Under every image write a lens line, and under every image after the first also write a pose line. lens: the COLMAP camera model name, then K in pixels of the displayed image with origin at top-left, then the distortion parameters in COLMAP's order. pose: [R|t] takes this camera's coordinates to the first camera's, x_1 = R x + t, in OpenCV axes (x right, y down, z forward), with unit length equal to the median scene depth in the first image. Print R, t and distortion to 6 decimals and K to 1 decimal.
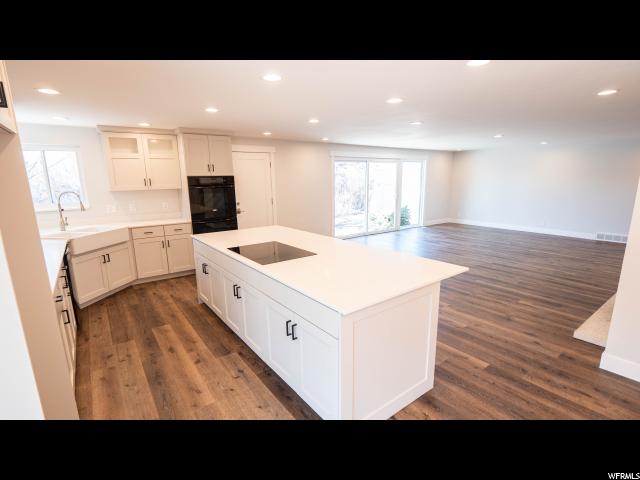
lens RADIAL K [[311.3, 0, 319.1], [0, 311.3, 240.5], [0, 0, 1]] dist [-0.006878, -0.001666]
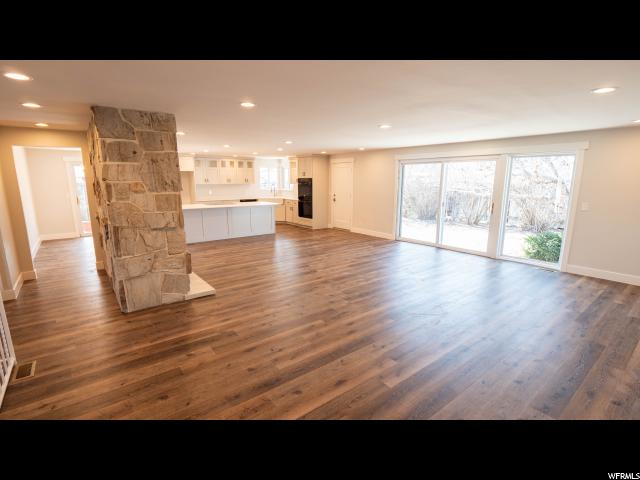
lens RADIAL K [[311.3, 0, 319.1], [0, 311.3, 240.5], [0, 0, 1]] dist [-0.006878, -0.001666]
pose [[0.032335, 0.205165, -0.978193, 1.698570], [-0.199191, 0.960394, 0.194847, -0.237429], [0.979427, 0.188547, 0.071921, 1.055468]]
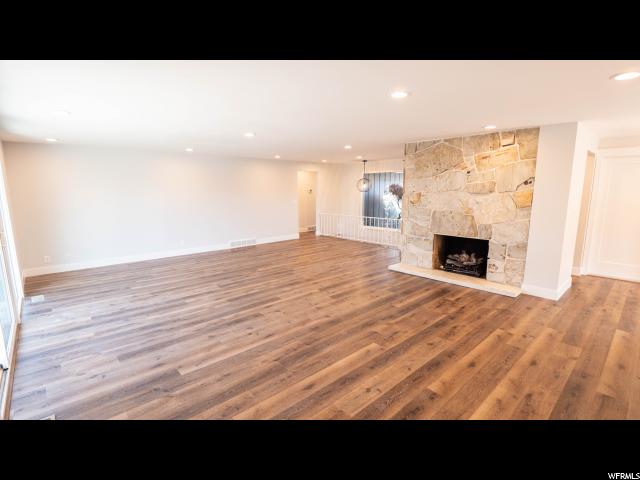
lens RADIAL K [[311.3, 0, 319.1], [0, 311.3, 240.5], [0, 0, 1]] dist [-0.006878, -0.001666]
pose [[-0.103587, -0.151657, 0.982990, -0.282378], [0.202013, 0.964500, 0.170092, -0.228741], [-0.973889, 0.216196, -0.069272, 1.180429]]
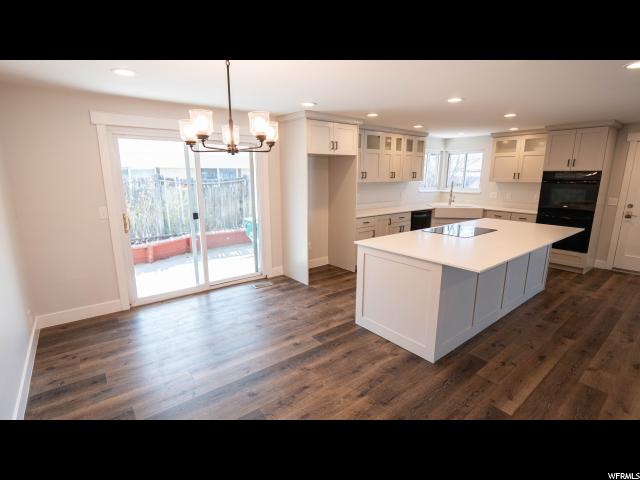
lens RADIAL K [[313.2, 0, 320.0], [0, 313.2, 240.0], [0, 0, 1]] dist [-0.016832, 0.000218]
pose [[0.034306, 0.219546, -0.974999, 0.636692], [-0.200560, 0.957240, 0.208490, -0.047849], [0.979081, 0.188393, 0.076872, 0.205966]]
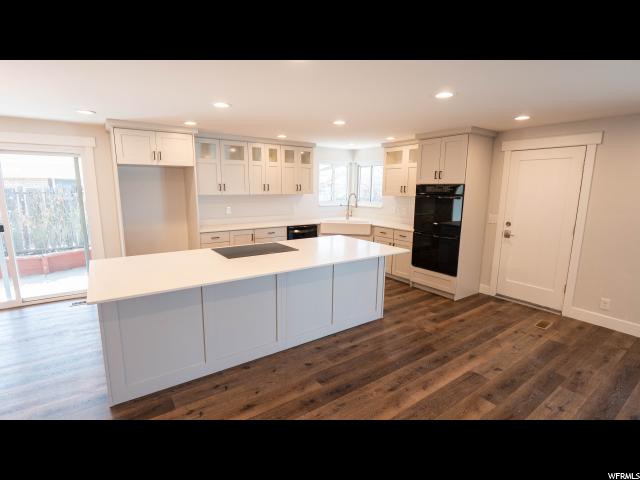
lens RADIAL K [[311.3, 0, 319.1], [0, 311.3, 240.5], [0, 0, 1]] dist [-0.006878, -0.001666]
pose [[-0.021892, 0.185109, -0.982474, 0.559157], [-0.208607, 0.960233, 0.185567, -0.152901], [0.977755, 0.209013, 0.017594, 0.714794]]
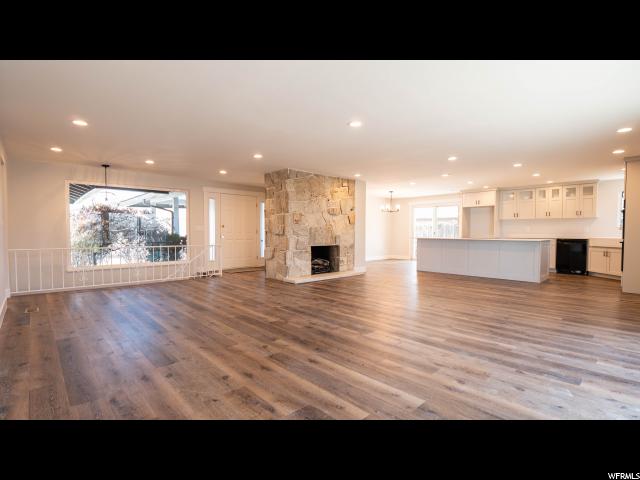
lens RADIAL K [[311.3, 0, 319.1], [0, 311.3, 240.5], [0, 0, 1]] dist [-0.006878, -0.001666]
pose [[-0.993385, 0.014373, -0.113925, 0.904306], [-0.011671, 0.974359, 0.224694, -0.316064], [0.114233, 0.224537, -0.967747, 2.045420]]
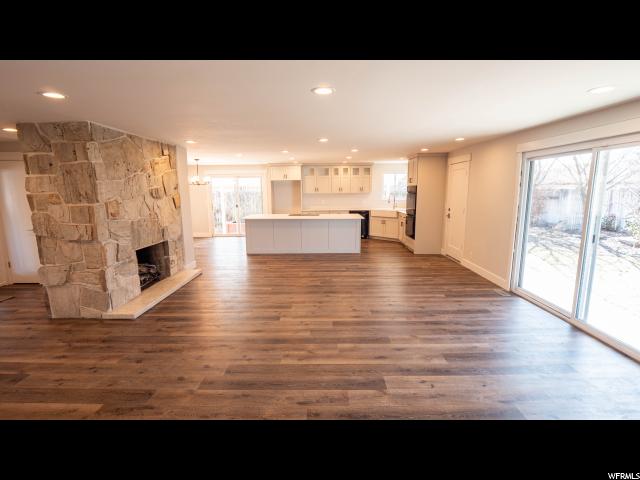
lens RADIAL K [[311.3, 0, 319.1], [0, 311.3, 240.5], [0, 0, 1]] dist [-0.006878, -0.001666]
pose [[-0.601288, 0.150338, -0.784762, 1.161344], [-0.142672, 0.946157, 0.290573, -0.339521], [0.786192, 0.286681, -0.547463, 1.590949]]
